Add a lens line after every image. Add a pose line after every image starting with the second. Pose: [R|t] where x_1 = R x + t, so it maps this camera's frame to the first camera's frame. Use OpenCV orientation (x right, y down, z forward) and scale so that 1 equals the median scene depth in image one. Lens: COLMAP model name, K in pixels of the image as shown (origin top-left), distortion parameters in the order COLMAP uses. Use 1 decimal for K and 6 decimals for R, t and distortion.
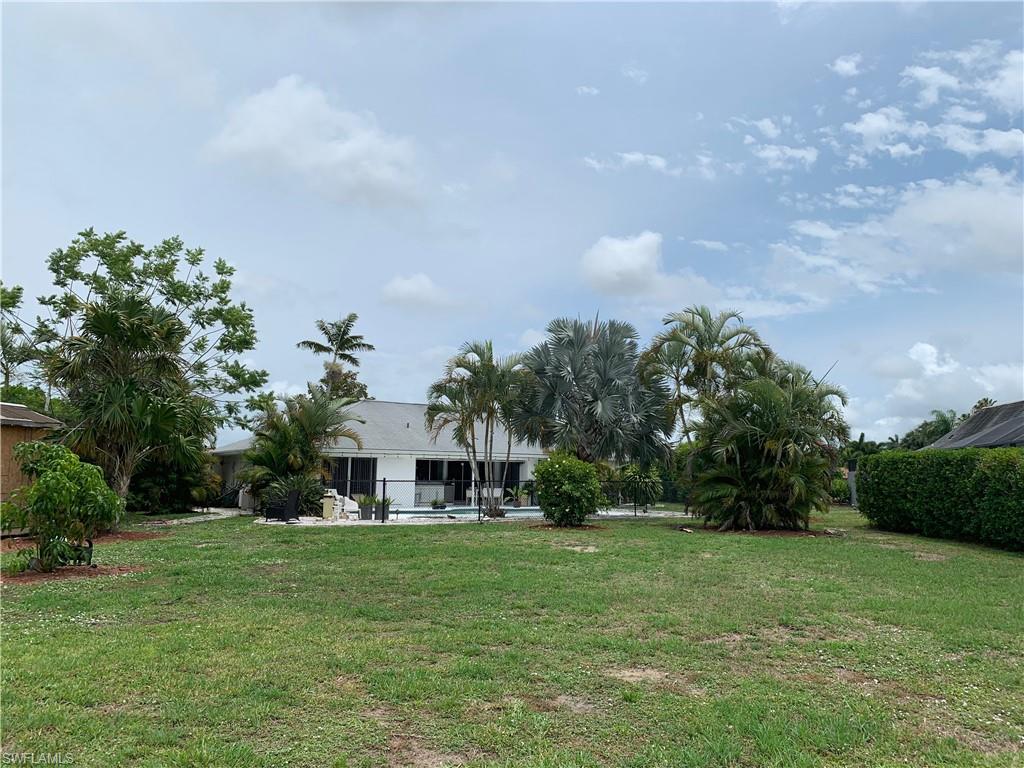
lens RADIAL K [[791.2, 0, 512.0], [0, 791.2, 384.0], [0, 0, 1]] dist [-0.038845, 0.048458]
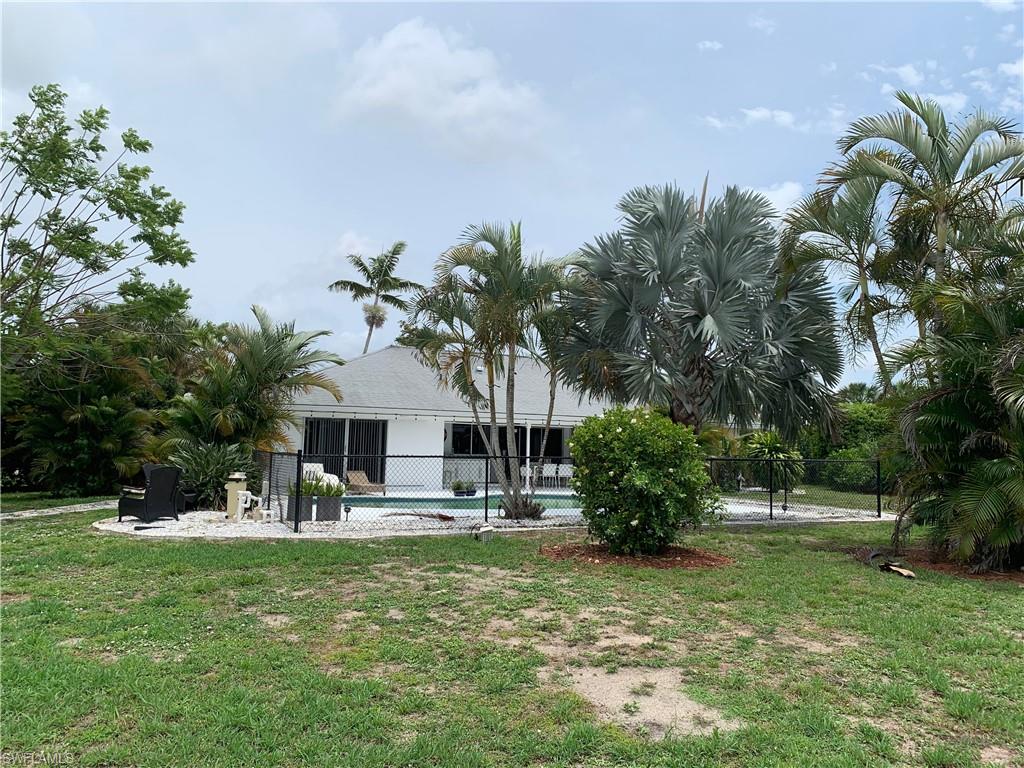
lens RADIAL K [[791.2, 0, 512.0], [0, 791.2, 384.0], [0, 0, 1]] dist [-0.038845, 0.048458]
pose [[0.988857, -0.002537, -0.148846, 0.050757], [0.007714, 0.999385, 0.034214, 0.043100], [0.148668, -0.034981, 0.988268, 0.382815]]
